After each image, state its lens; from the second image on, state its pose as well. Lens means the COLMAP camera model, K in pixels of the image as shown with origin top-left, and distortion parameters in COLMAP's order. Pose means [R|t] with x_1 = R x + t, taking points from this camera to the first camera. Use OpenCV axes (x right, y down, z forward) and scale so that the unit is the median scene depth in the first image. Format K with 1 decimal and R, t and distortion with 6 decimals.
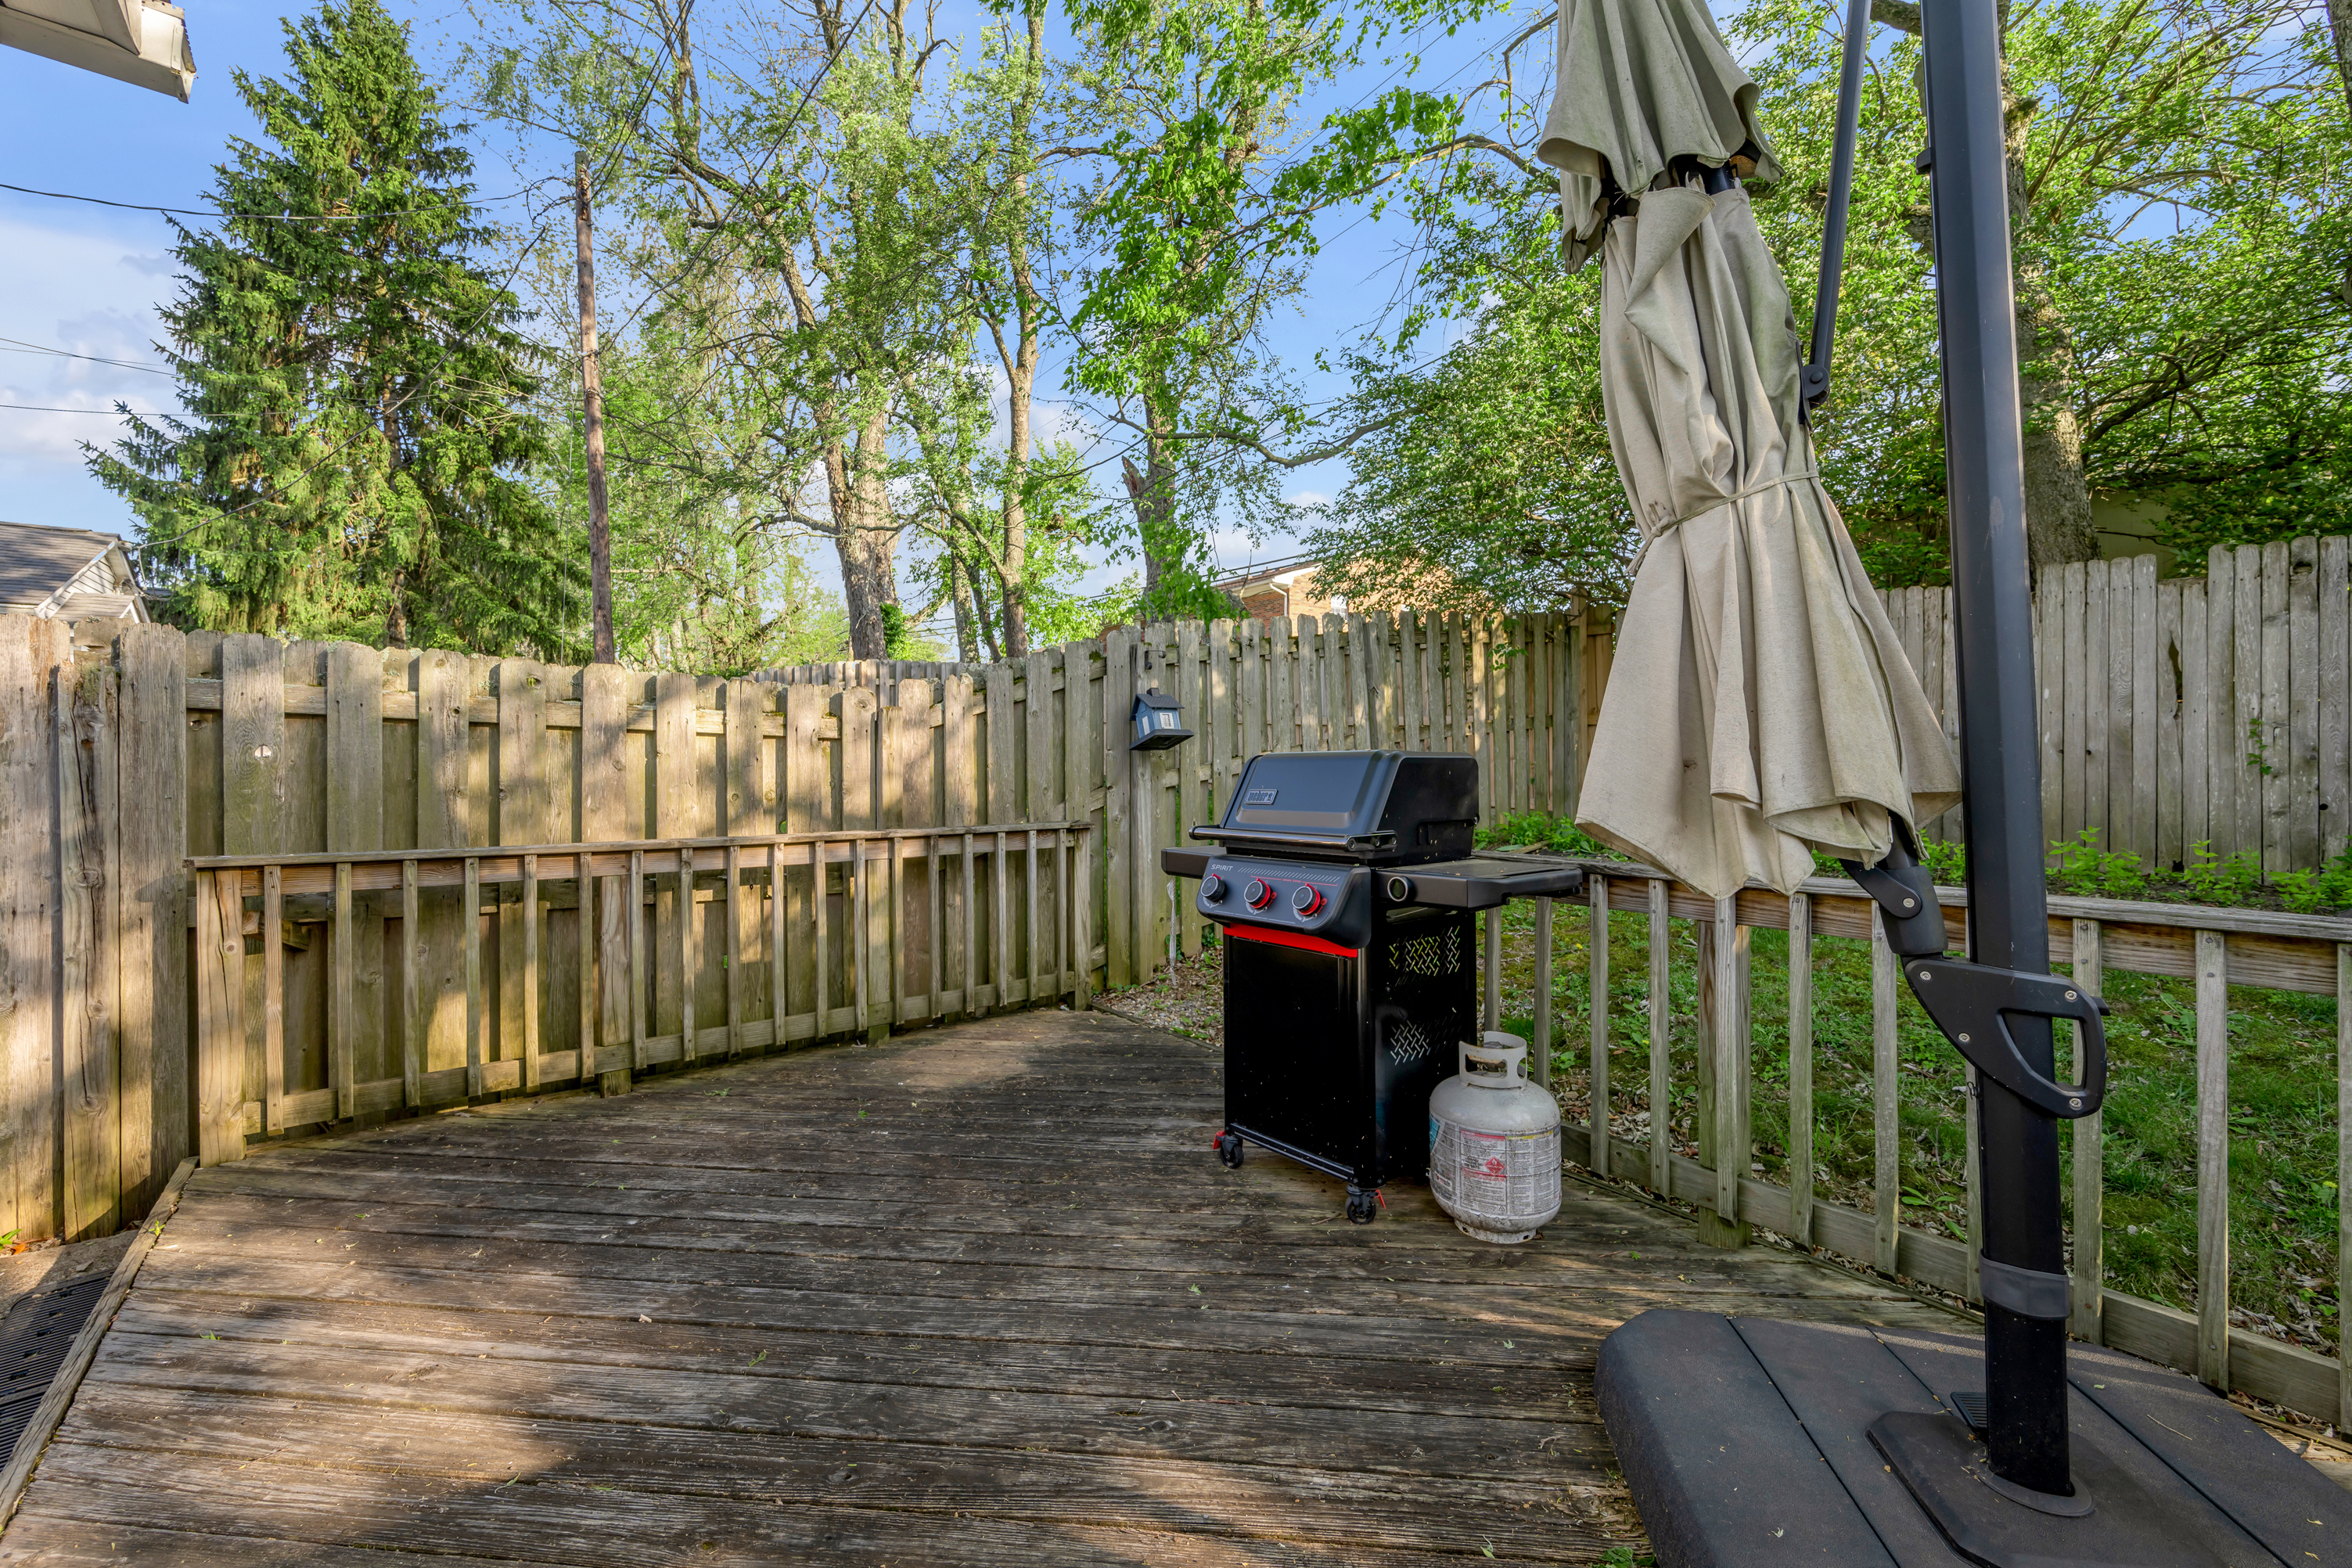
lens RADIAL K [[1002.2, 0, 1167.8], [0, 1002.2, 762.9], [0, 0, 1]] dist [-0.004325, -0.000535]
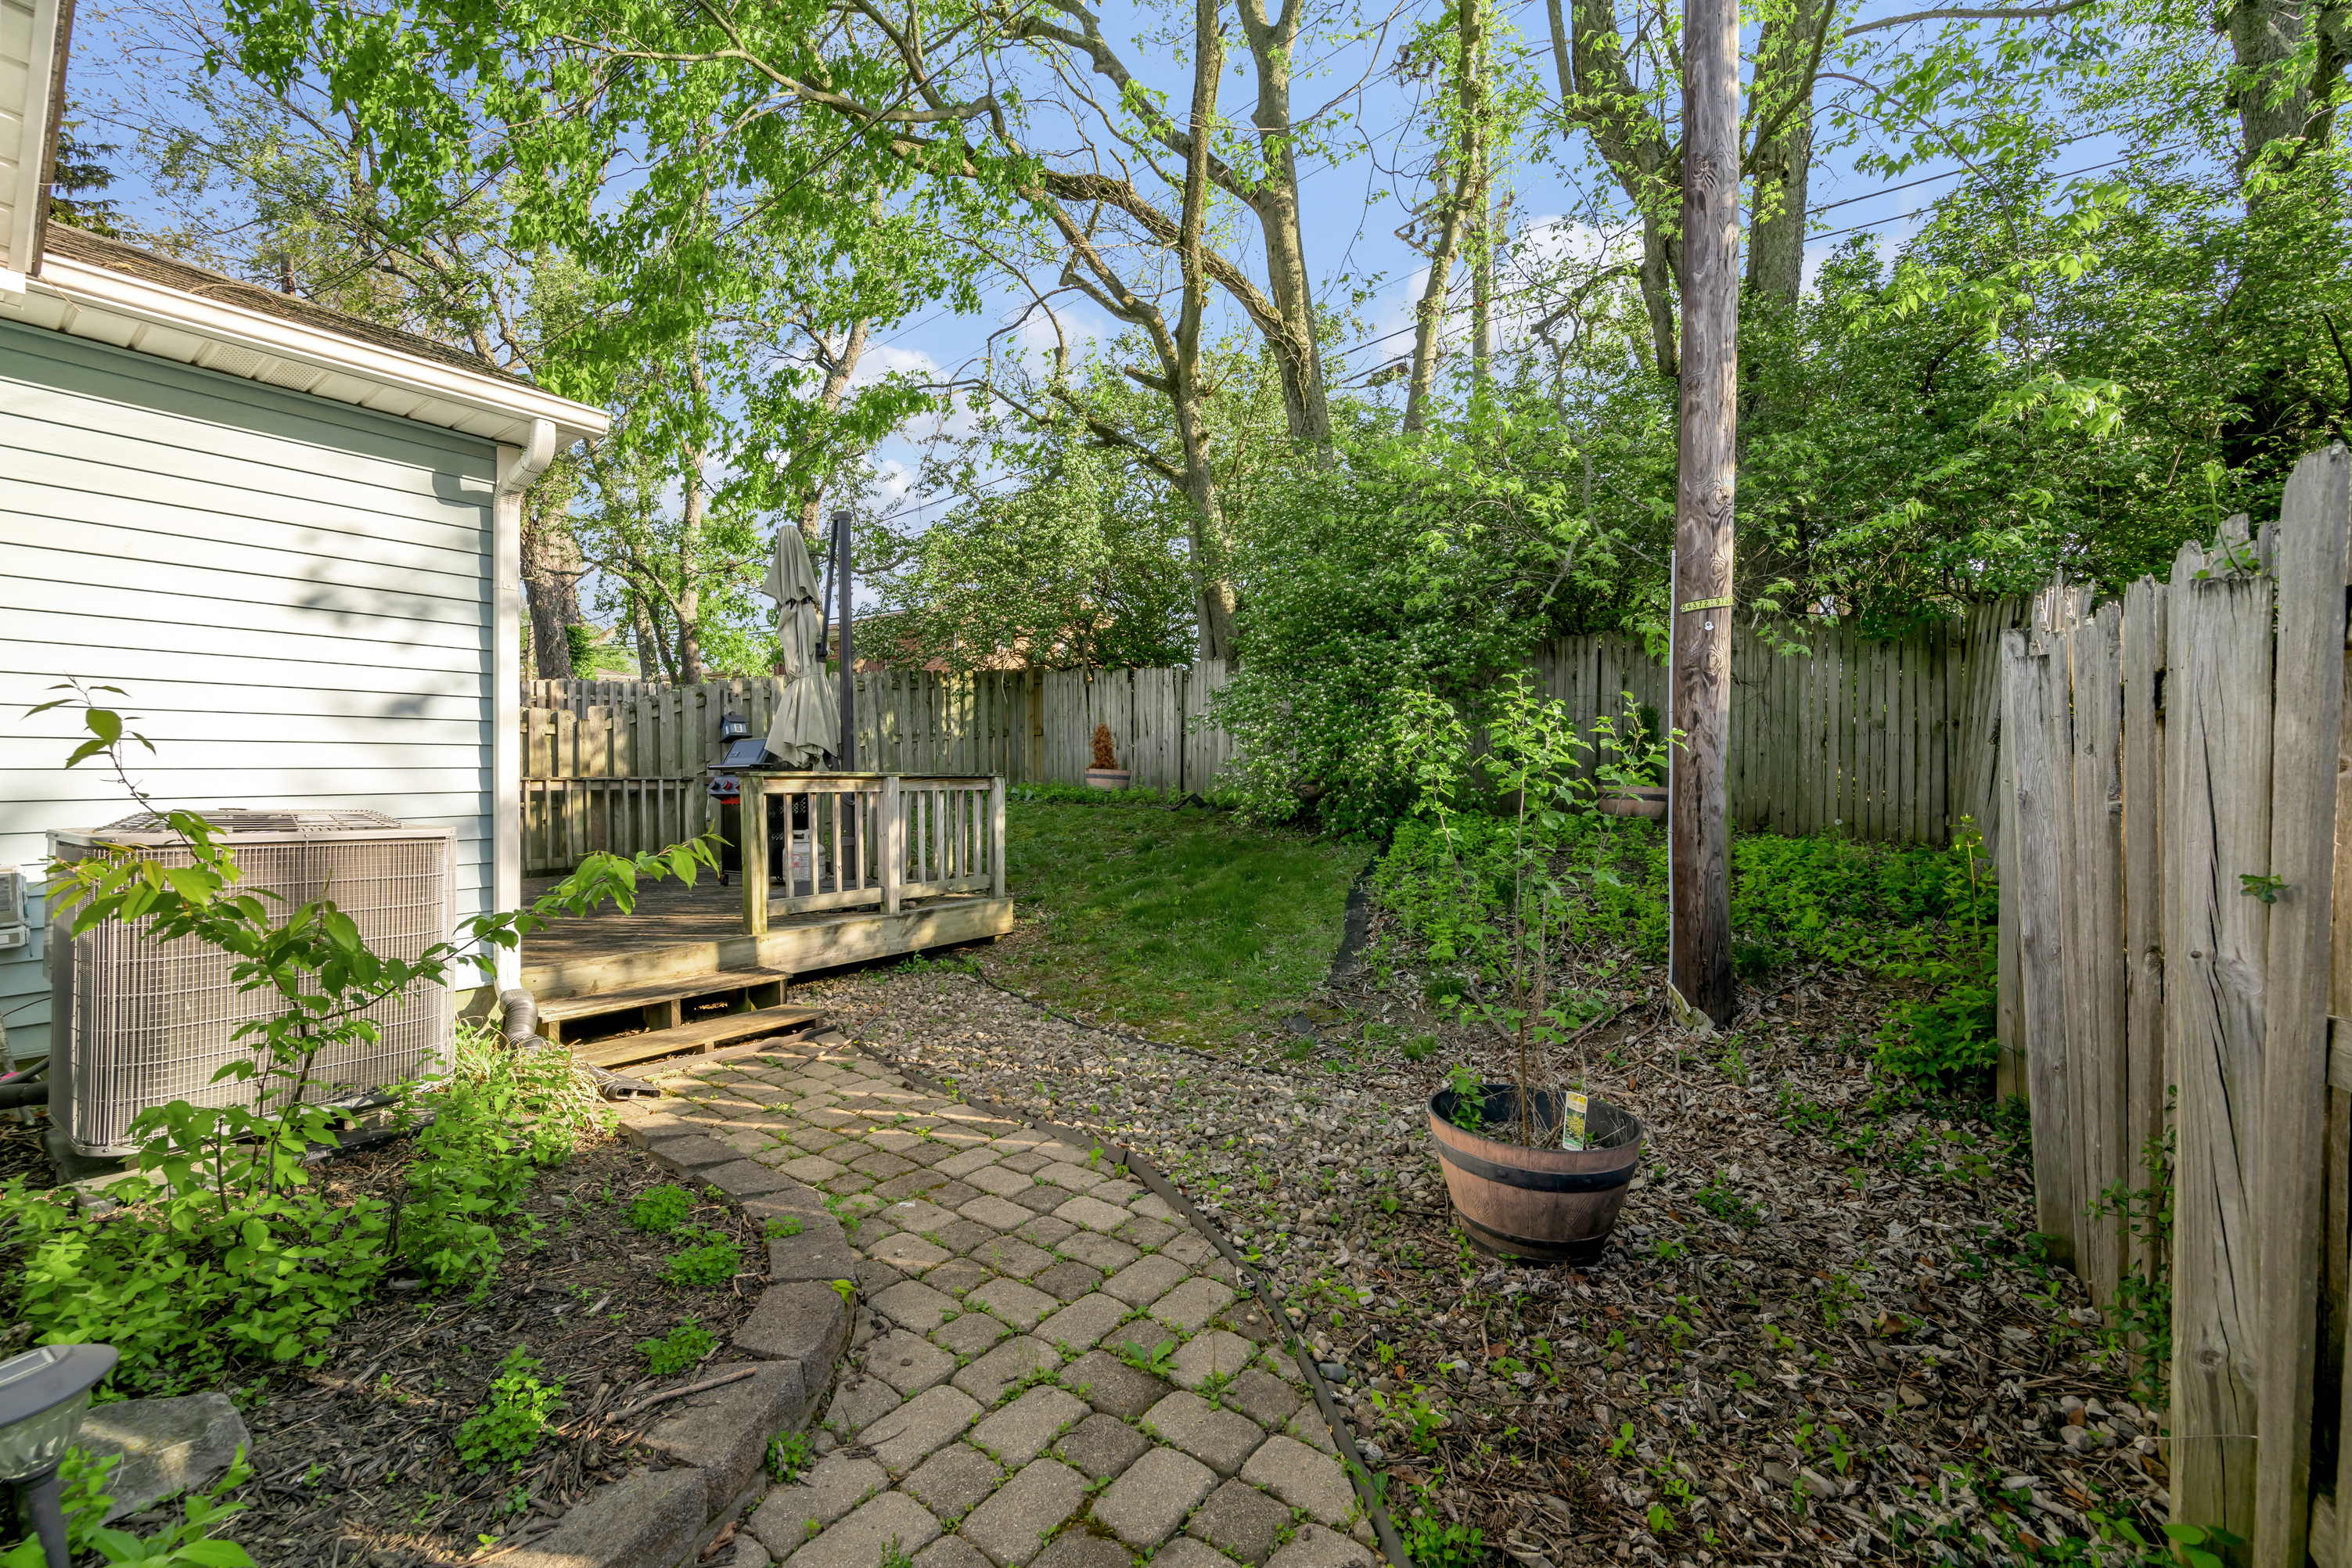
lens RADIAL K [[1002.2, 0, 1191.6], [0, 1002.2, 785.5], [0, 0, 1]] dist [-0.004325, -0.000535]
pose [[0.959732, -0.002990, 0.280900, 0.090738], [0.001240, 0.999979, 0.006409, 0.017696], [-0.280913, -0.005803, 0.959716, -0.349260]]
